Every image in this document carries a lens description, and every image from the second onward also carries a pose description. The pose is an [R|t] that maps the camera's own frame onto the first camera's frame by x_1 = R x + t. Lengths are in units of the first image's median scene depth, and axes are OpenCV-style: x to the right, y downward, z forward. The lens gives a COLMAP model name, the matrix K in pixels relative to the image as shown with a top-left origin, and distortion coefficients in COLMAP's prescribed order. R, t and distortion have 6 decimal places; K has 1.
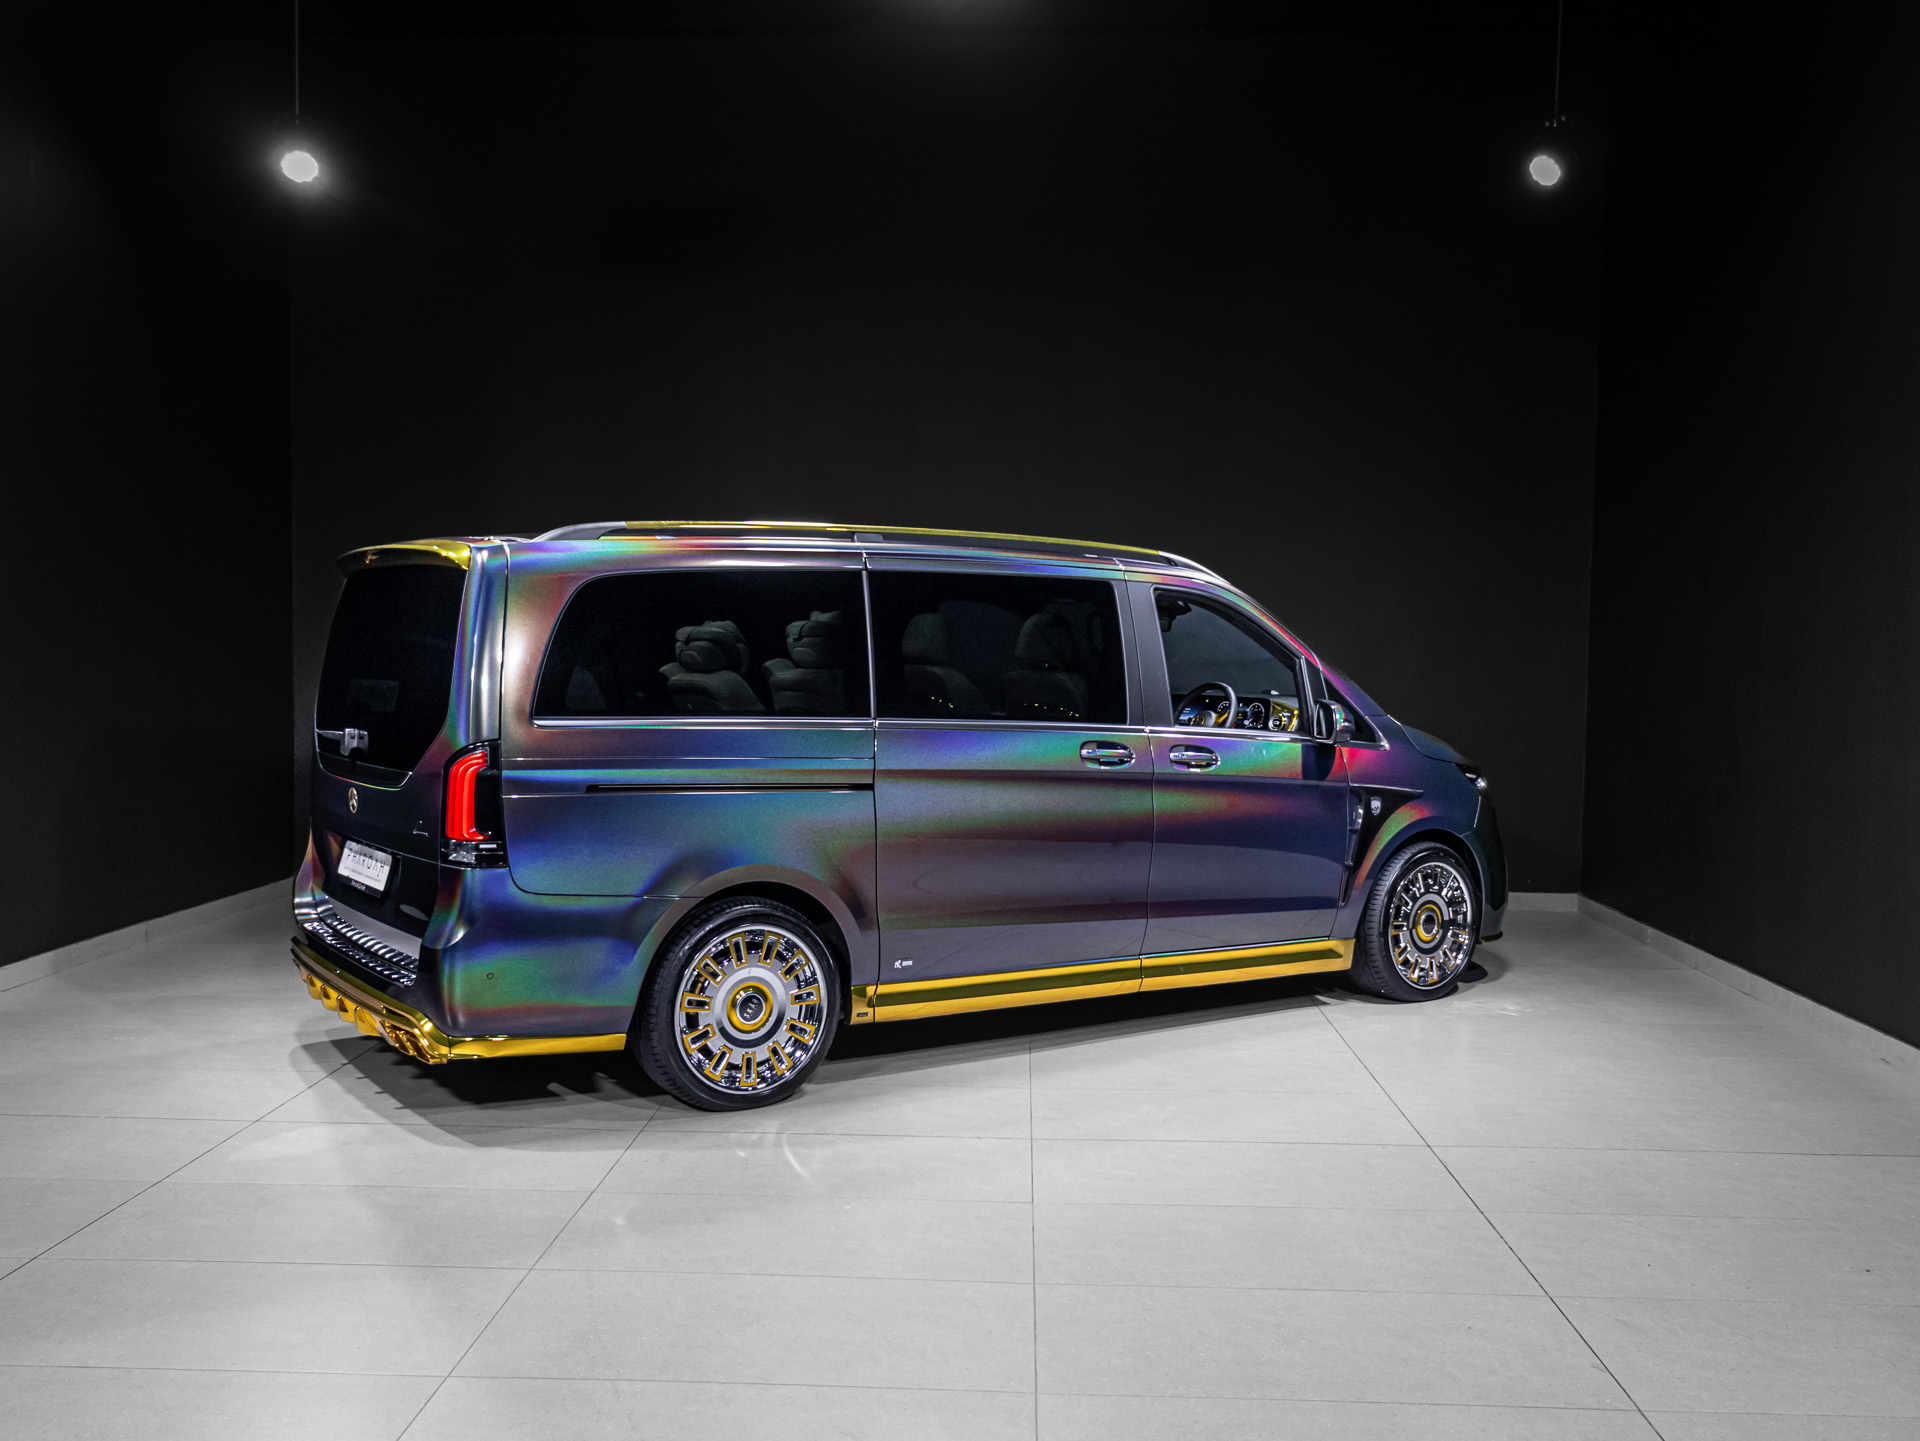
lens RADIAL K [[1797.6, 0, 990.0], [0, 1797.6, 723.9], [0, 0, 1]] dist [0.002896, 0.000000]
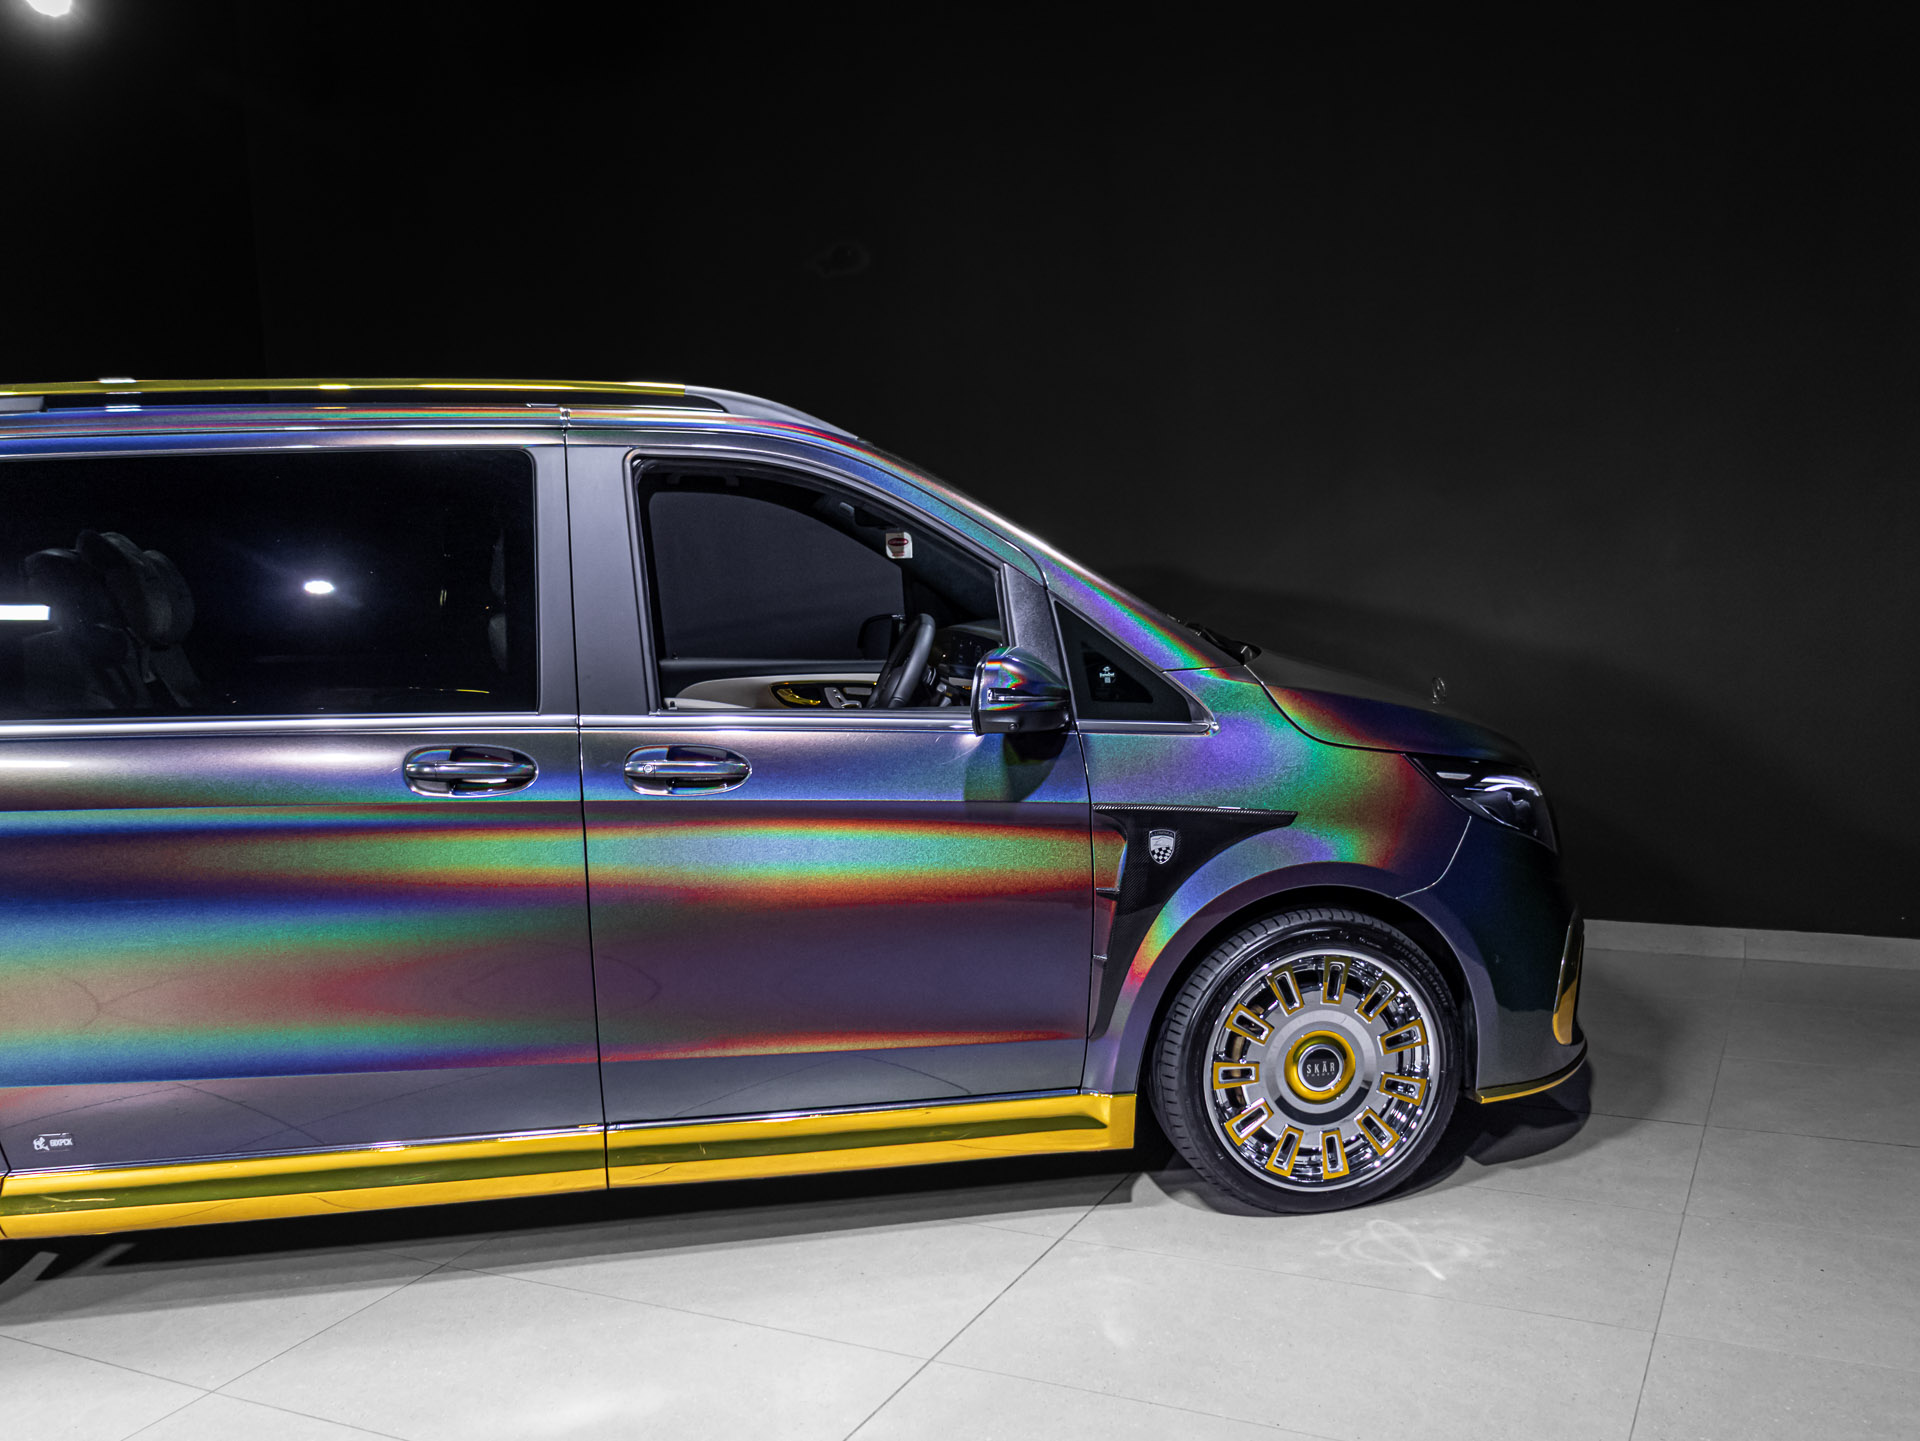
lens RADIAL K [[1797.6, 0, 964.5], [0, 1797.6, 720.0], [0, 0, 1]] dist [0.002896, 0.000000]
pose [[0.901782, -0.005888, -0.432150, 0.439007], [0.031042, 0.998207, 0.051177, -0.021693], [0.431074, -0.059566, 0.900348, 0.575813]]
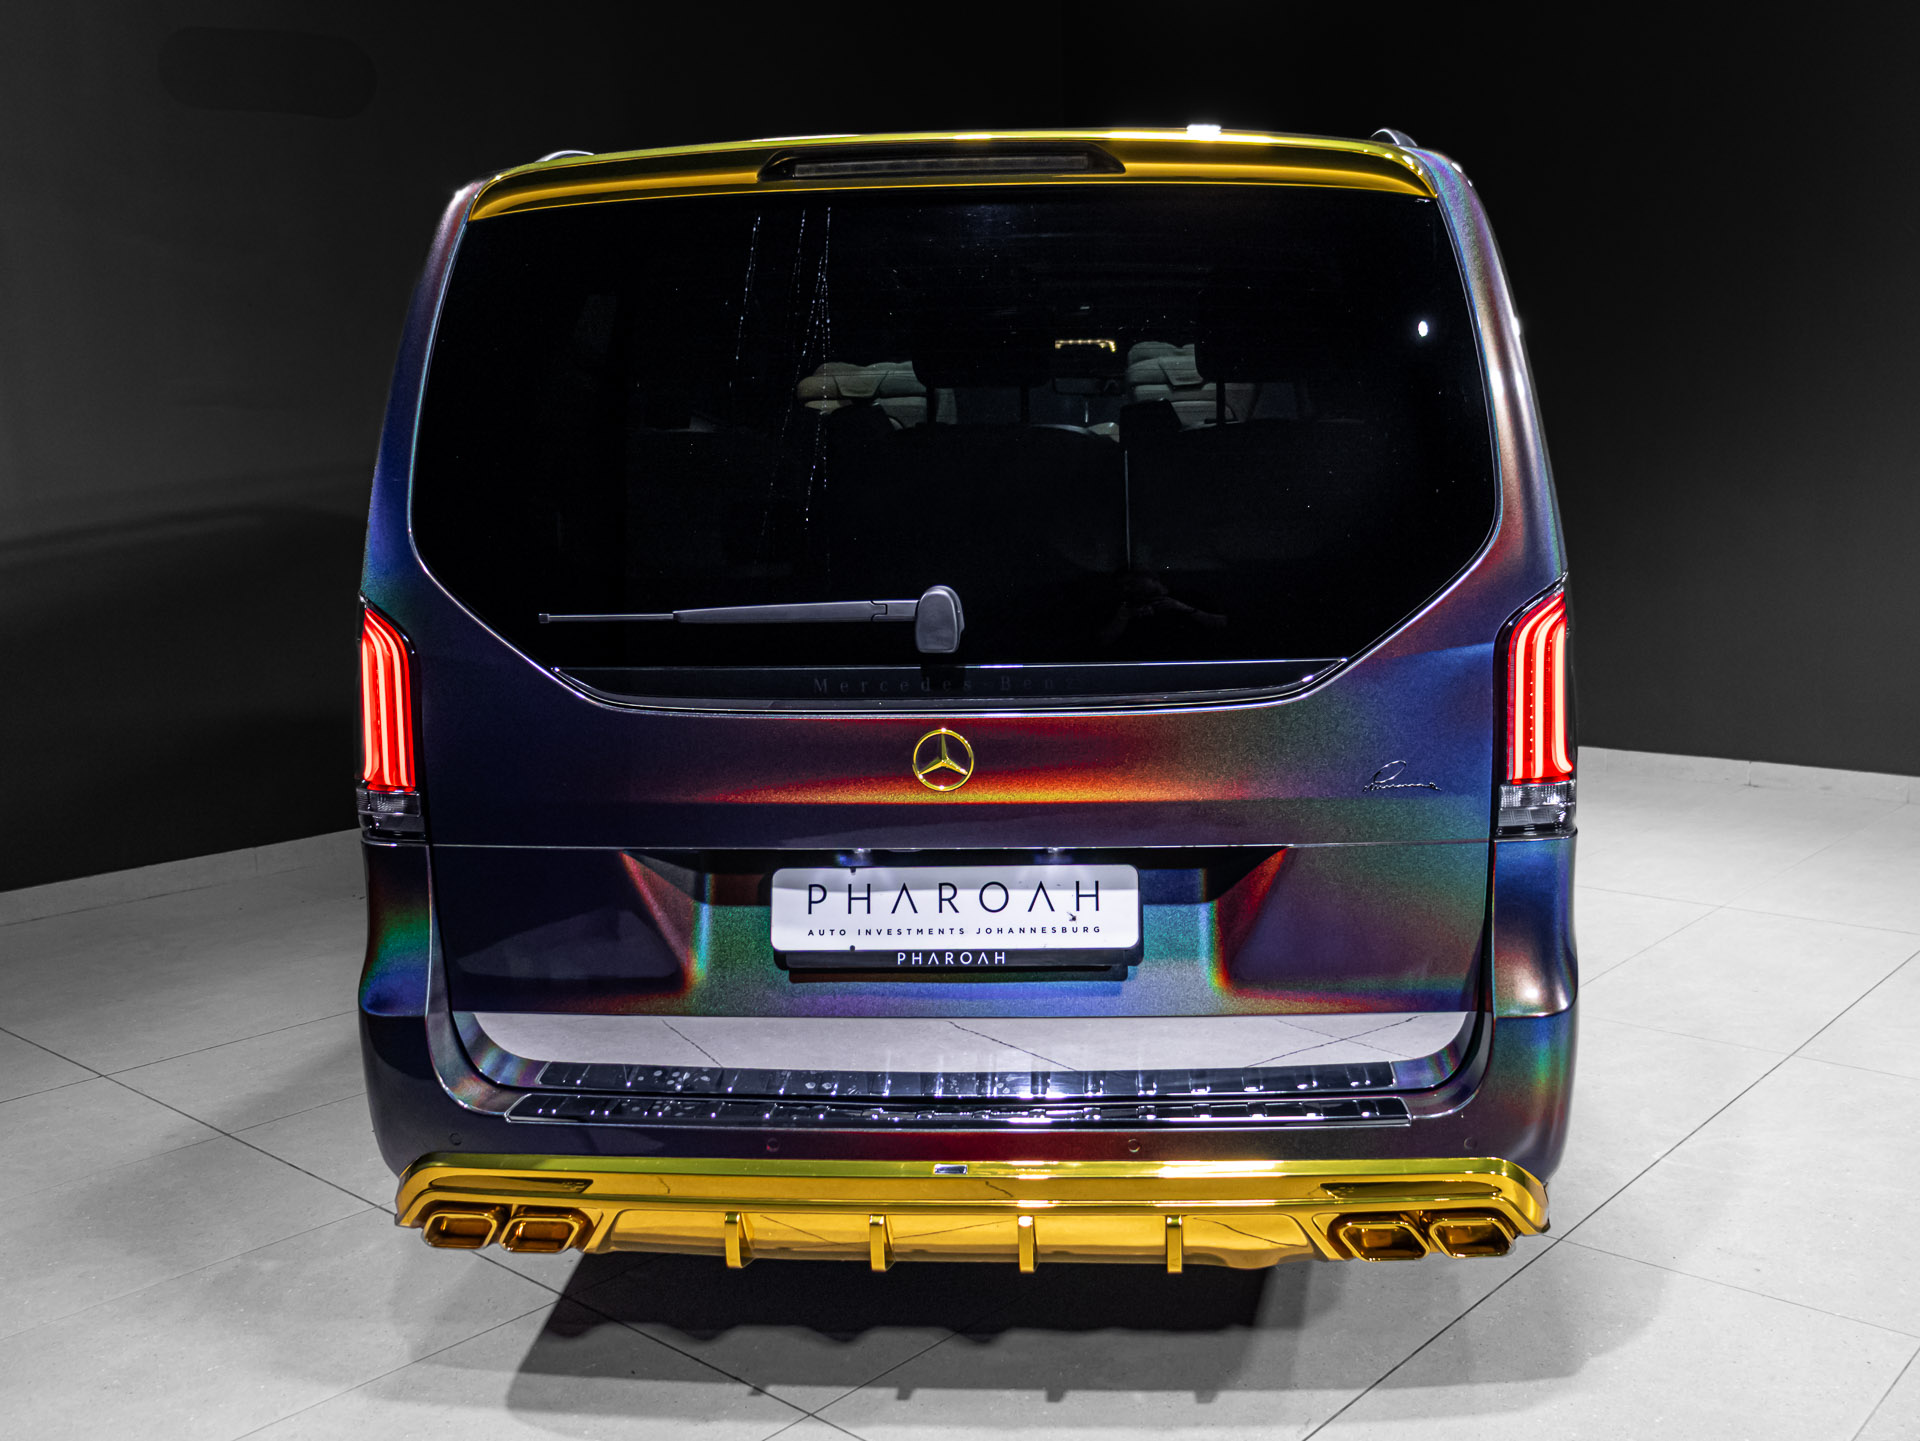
lens RADIAL K [[1797.6, 0, 1075.4], [0, 1797.6, 715.6], [0, 0, 1]] dist [0.002896, 0.000000]
pose [[0.614422, -0.141225, 0.776235, -0.598270], [0.071033, 0.989756, 0.123846, -0.016194], [-0.785773, -0.020956, 0.618160, 0.653987]]
